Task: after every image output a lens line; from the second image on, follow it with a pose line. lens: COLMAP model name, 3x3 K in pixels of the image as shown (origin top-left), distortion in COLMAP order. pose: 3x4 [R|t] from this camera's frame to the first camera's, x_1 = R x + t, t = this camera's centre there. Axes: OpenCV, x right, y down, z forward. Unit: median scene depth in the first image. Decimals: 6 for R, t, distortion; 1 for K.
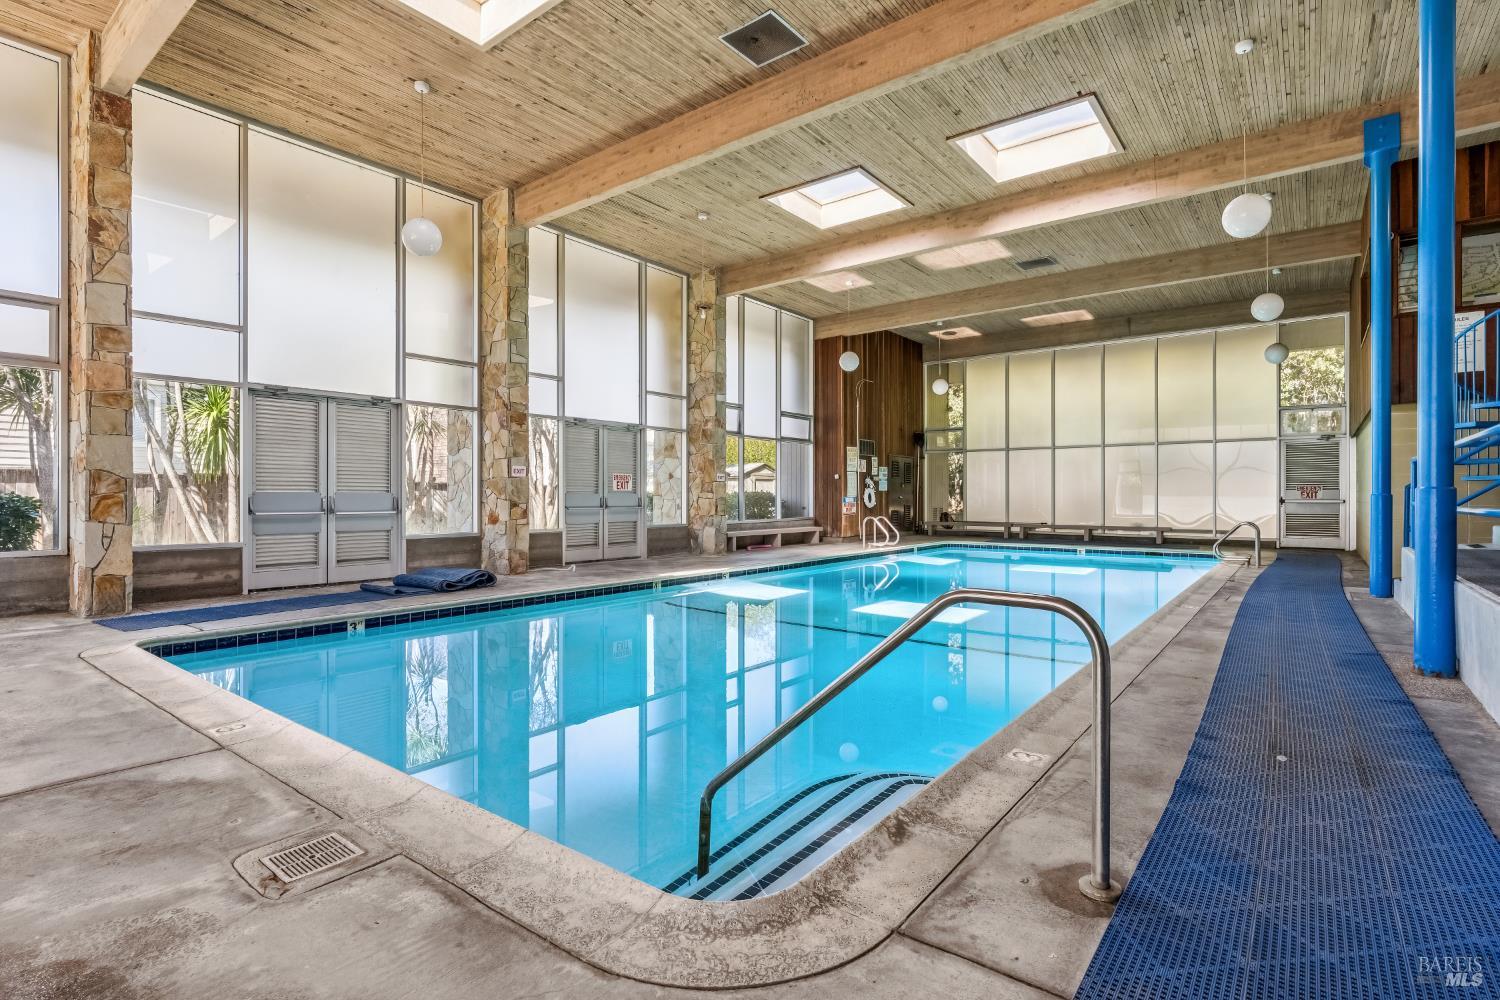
lens RADIAL K [[718.4, 0, 752.6], [0, 718.4, 494.2], [0, 0, 1]] dist [-0.009497, 0.000540]
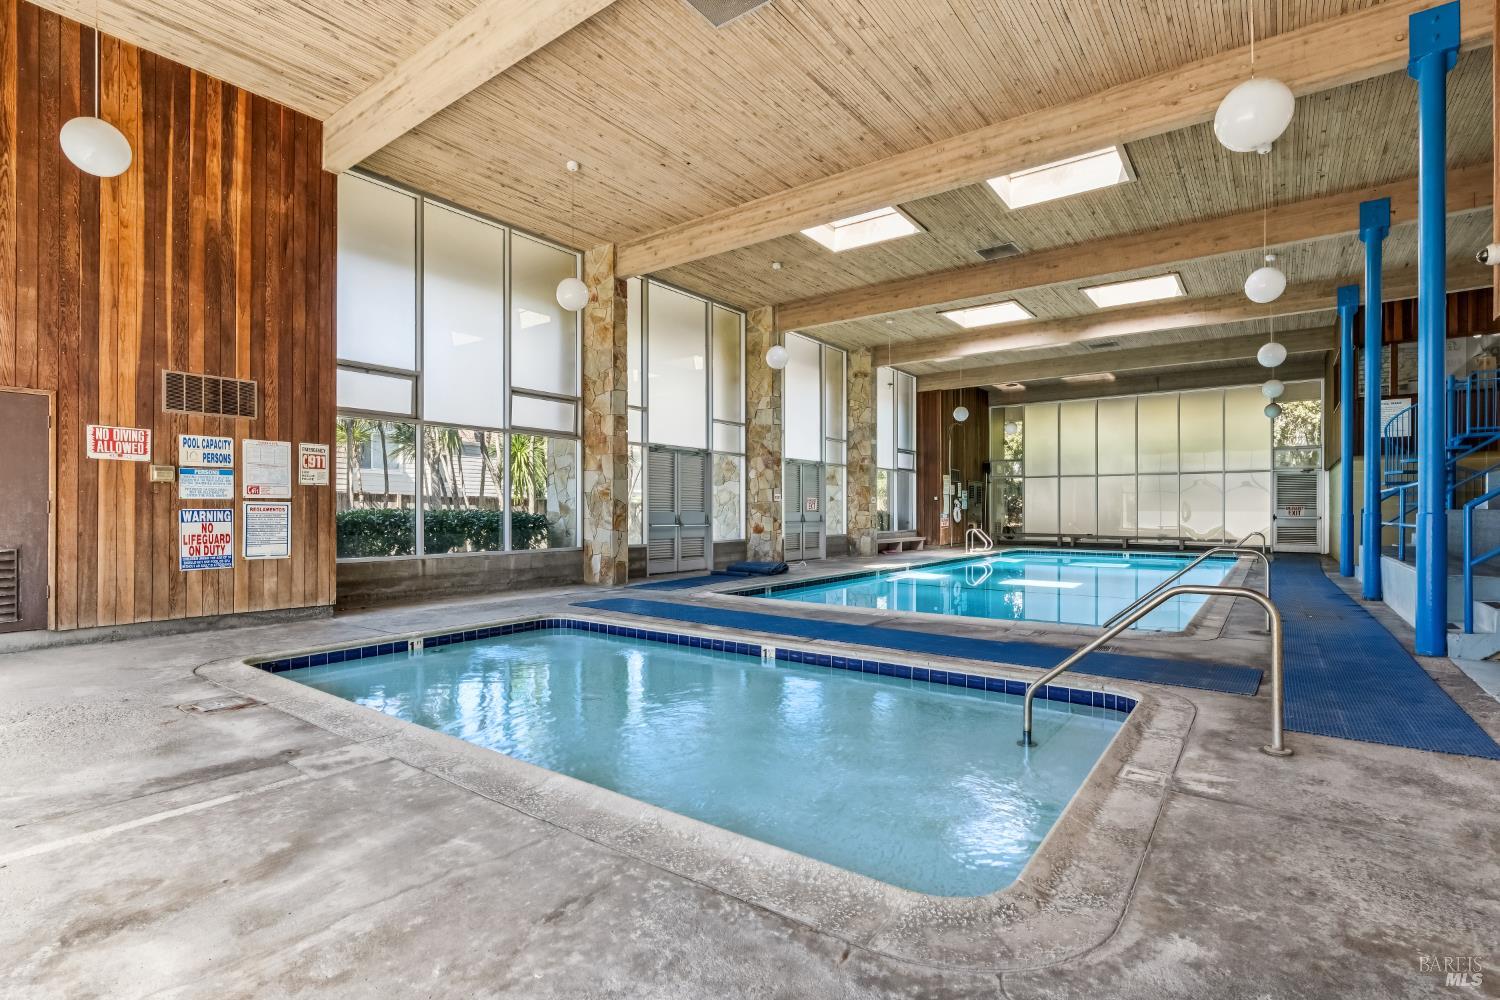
lens RADIAL K [[718.4, 0, 747.5], [0, 718.4, 509.1], [0, 0, 1]] dist [-0.009497, 0.000540]
pose [[0.999727, 0.000692, 0.023363, -0.310166], [-0.000693, 1.000000, 0.000026, -0.005824], [-0.023363, -0.000042, 0.999727, -0.352455]]
